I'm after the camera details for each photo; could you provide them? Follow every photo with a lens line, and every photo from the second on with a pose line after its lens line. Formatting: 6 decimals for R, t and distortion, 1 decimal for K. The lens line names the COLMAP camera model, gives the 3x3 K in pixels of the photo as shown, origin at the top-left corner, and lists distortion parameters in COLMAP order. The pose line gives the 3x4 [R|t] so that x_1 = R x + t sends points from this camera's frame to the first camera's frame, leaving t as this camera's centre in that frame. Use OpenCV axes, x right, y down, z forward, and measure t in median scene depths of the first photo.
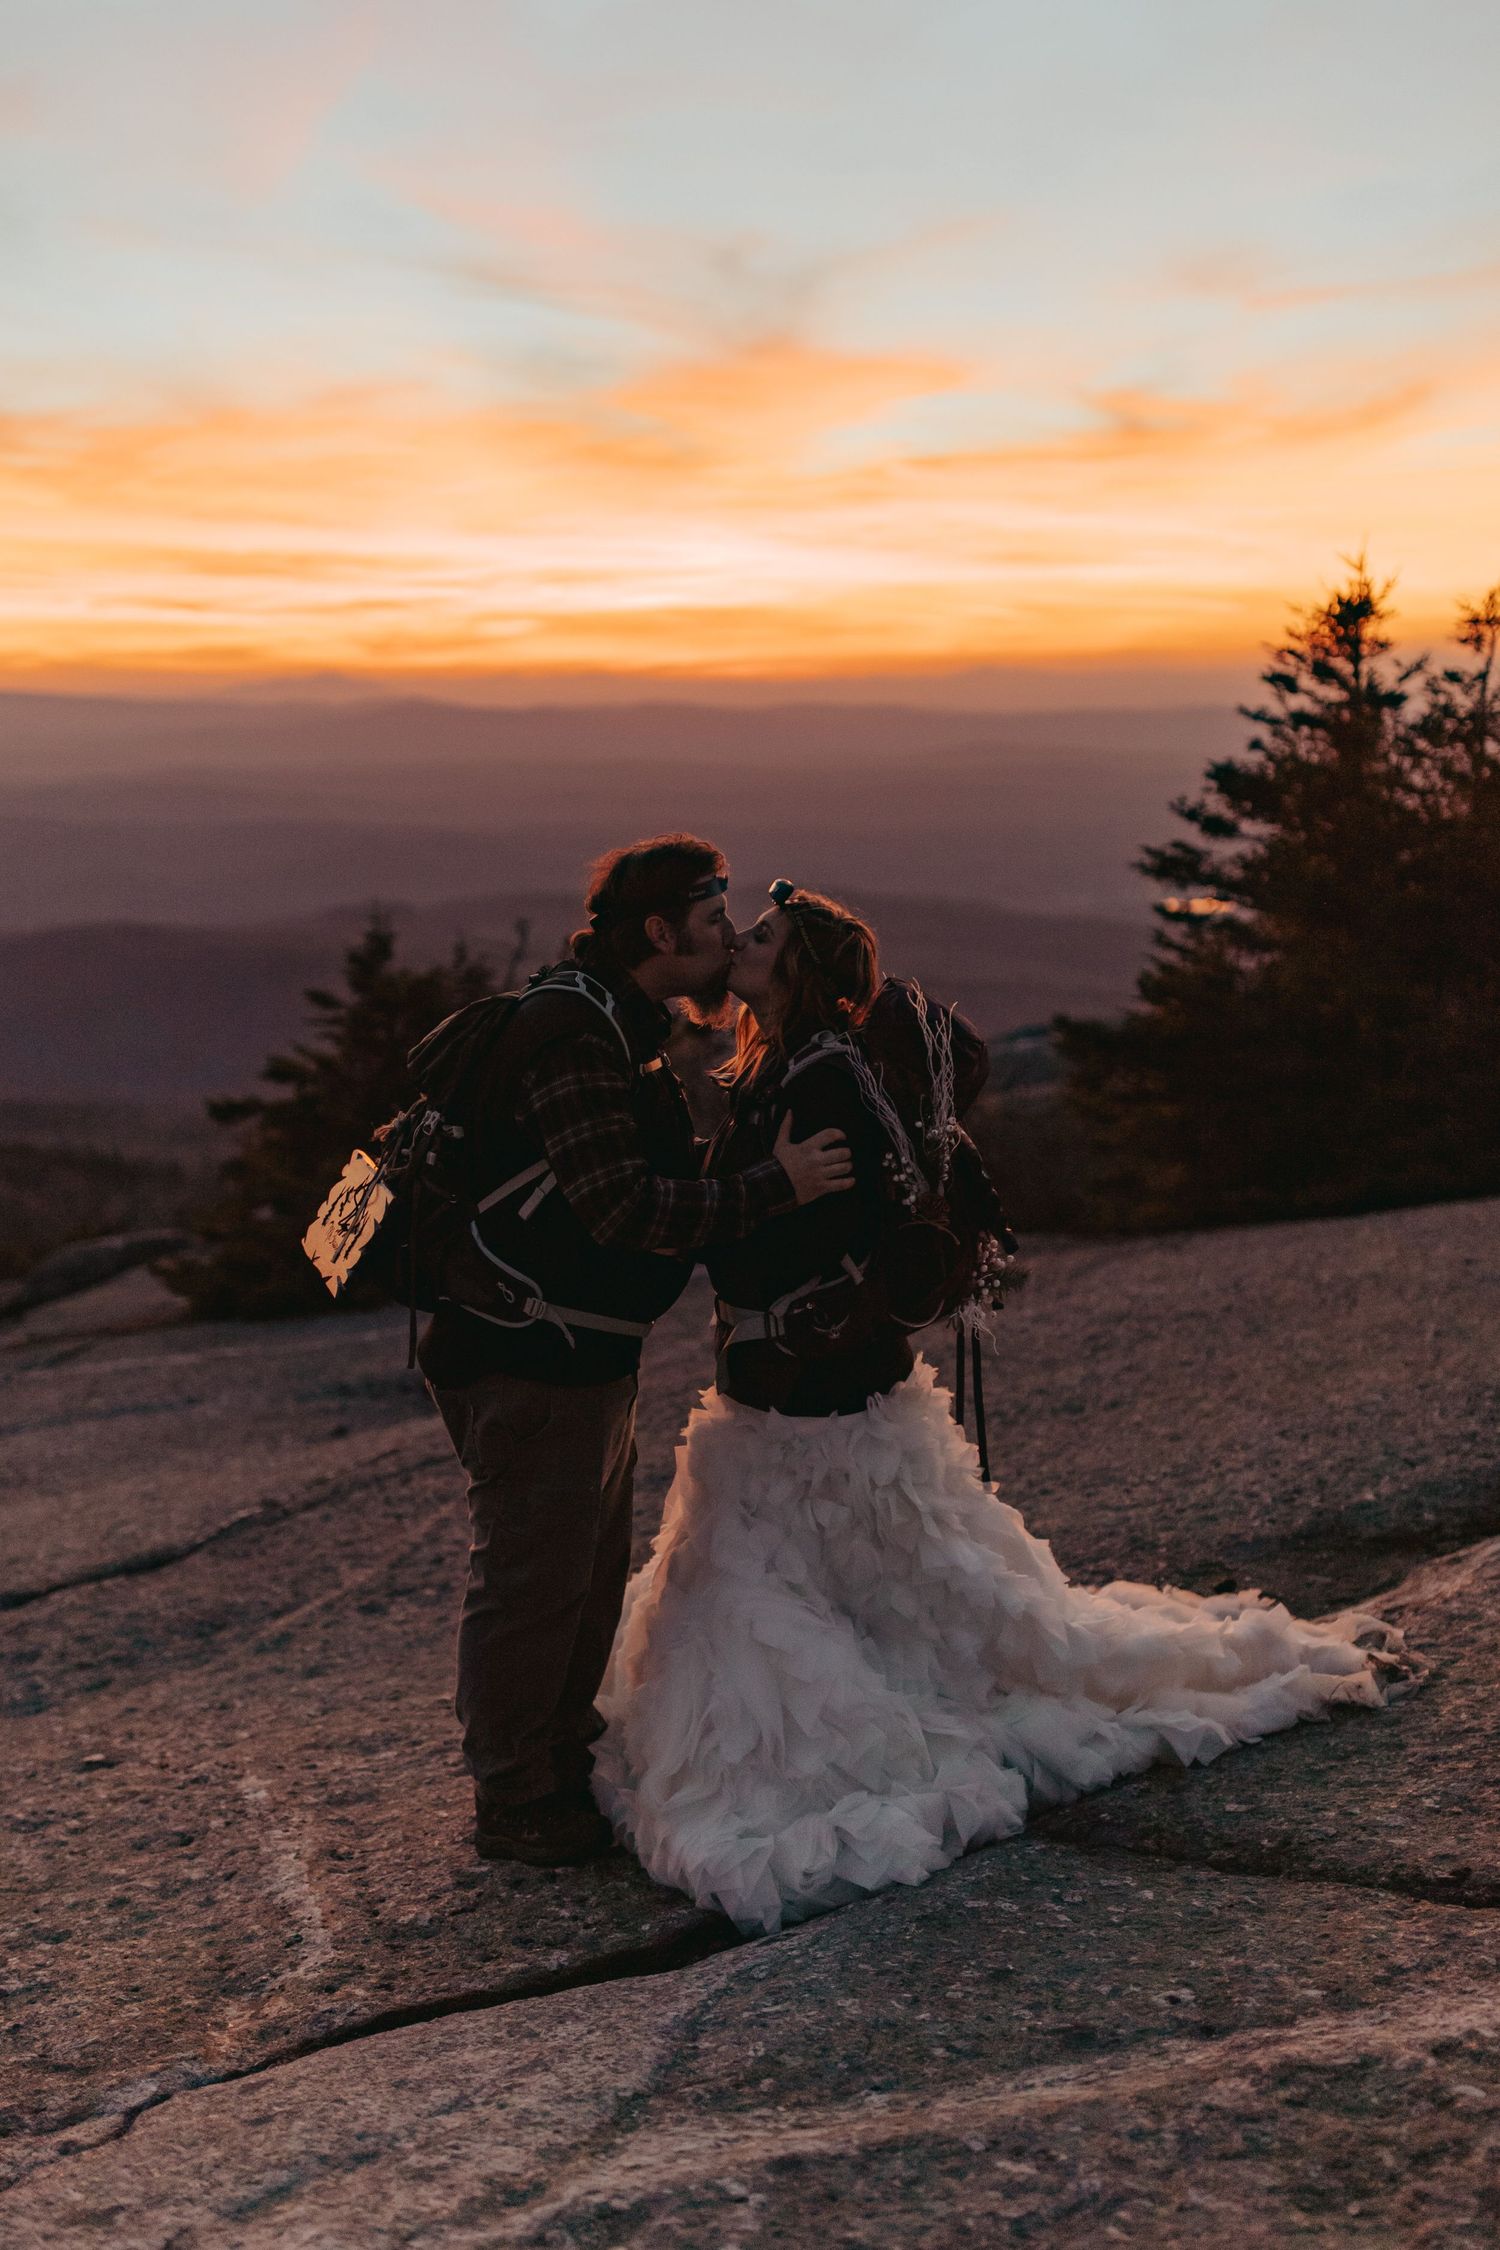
lens RADIAL K [[2552.6, 0, 750.0], [0, 2552.6, 1125.0], [0, 0, 1]] dist [0.000807, 0.009754]
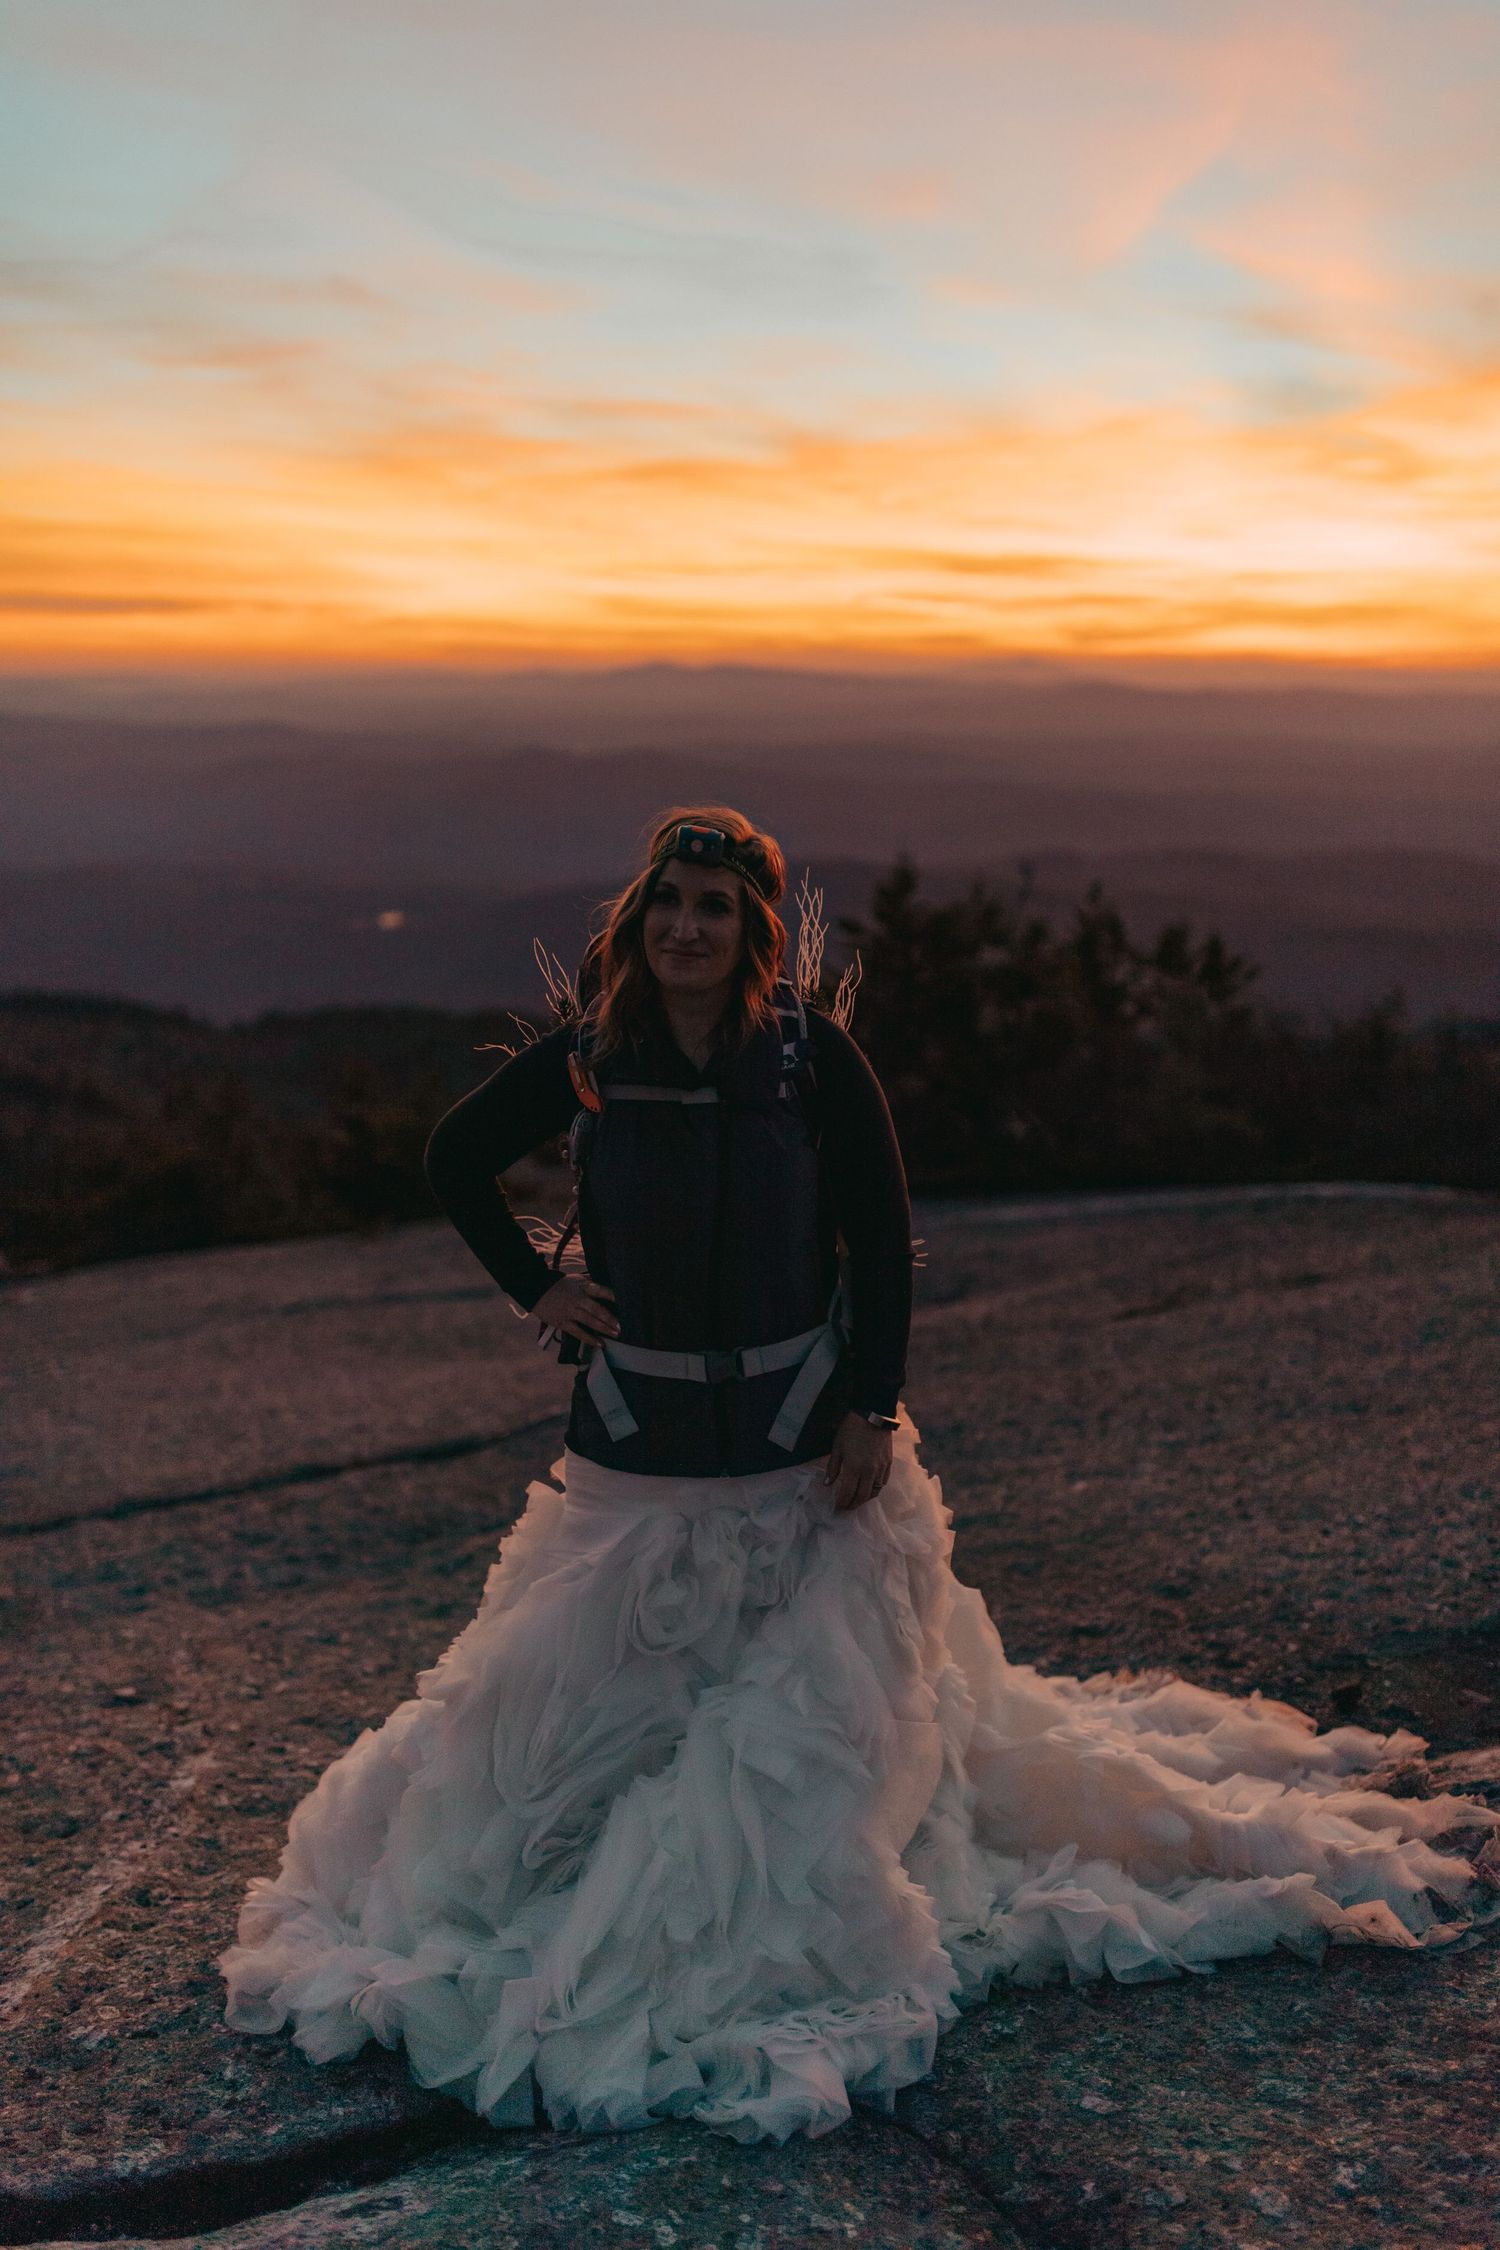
lens RADIAL K [[2144.8, 0, 750.0], [0, 2144.8, 1125.0], [0, 0, 1]] dist [0.005728, 0.007785]
pose [[0.960239, 0.077642, -0.268166, 0.136548], [-0.066872, 0.996554, 0.049081, -0.017176], [0.271052, -0.029197, 0.962122, 0.230350]]
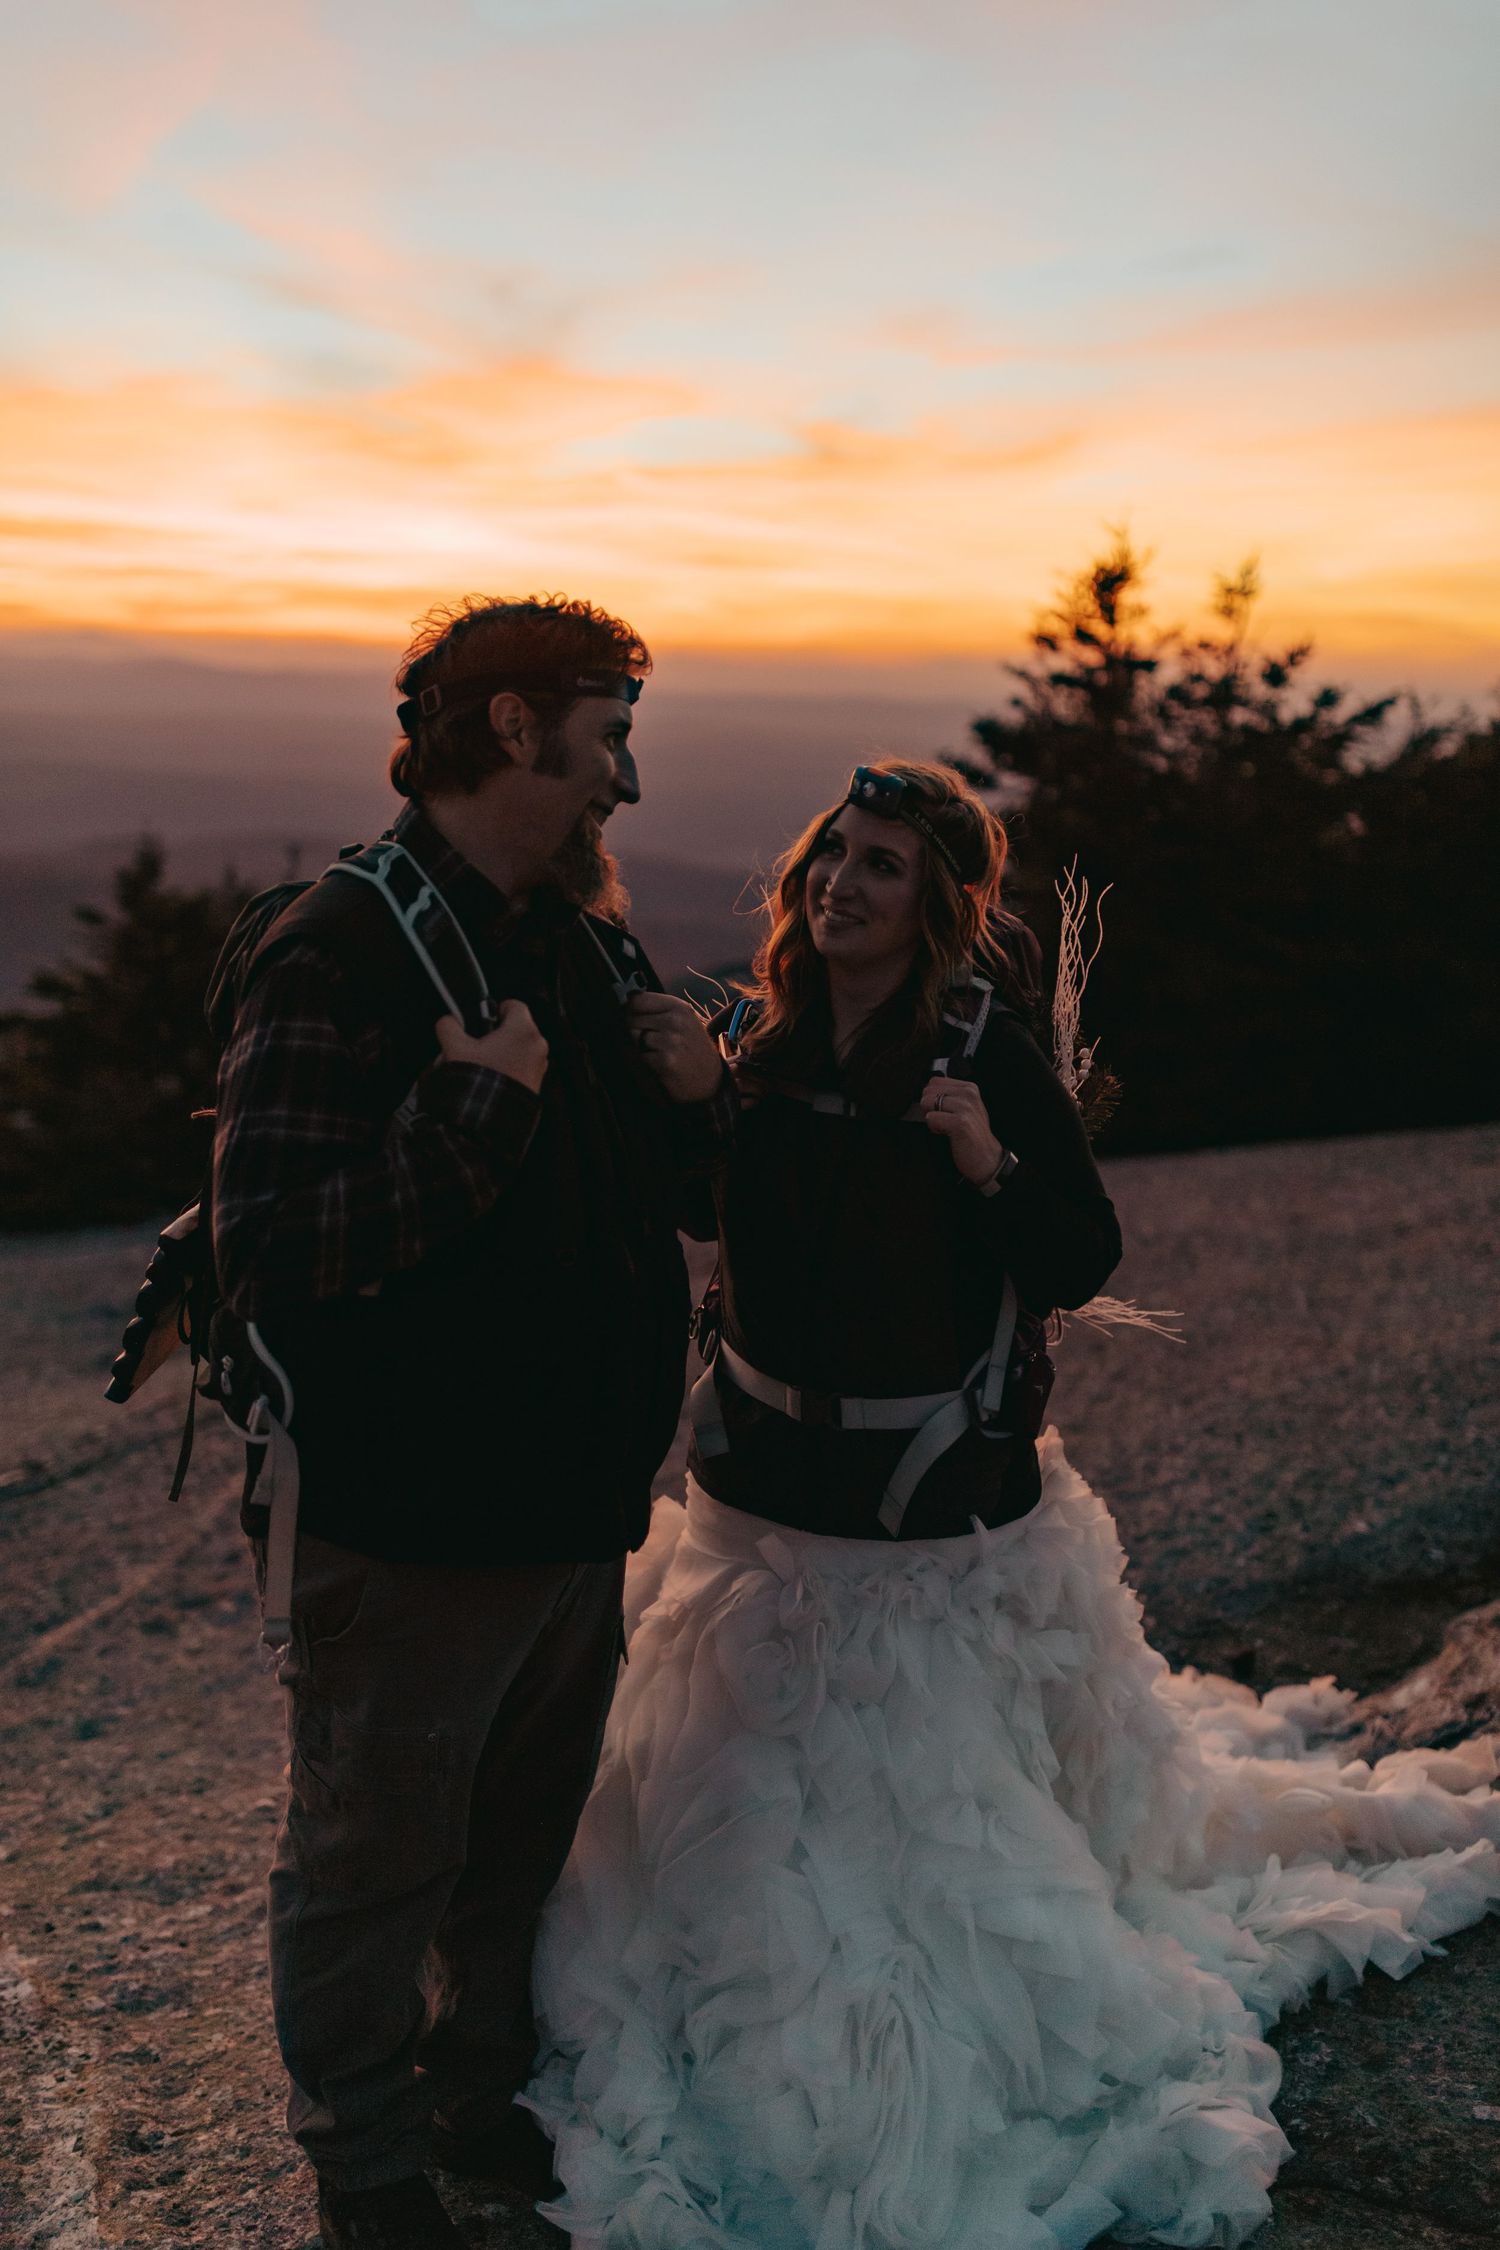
lens RADIAL K [[2204.9, 0, 750.0], [0, 2204.9, 1125.0], [0, 0, 1]] dist [0.007225, -0.015738]
pose [[0.991371, 0.021559, 0.129299, -0.052150], [-0.026120, 0.999091, 0.033679, -0.007850], [-0.128456, -0.036766, 0.991033, 0.256798]]
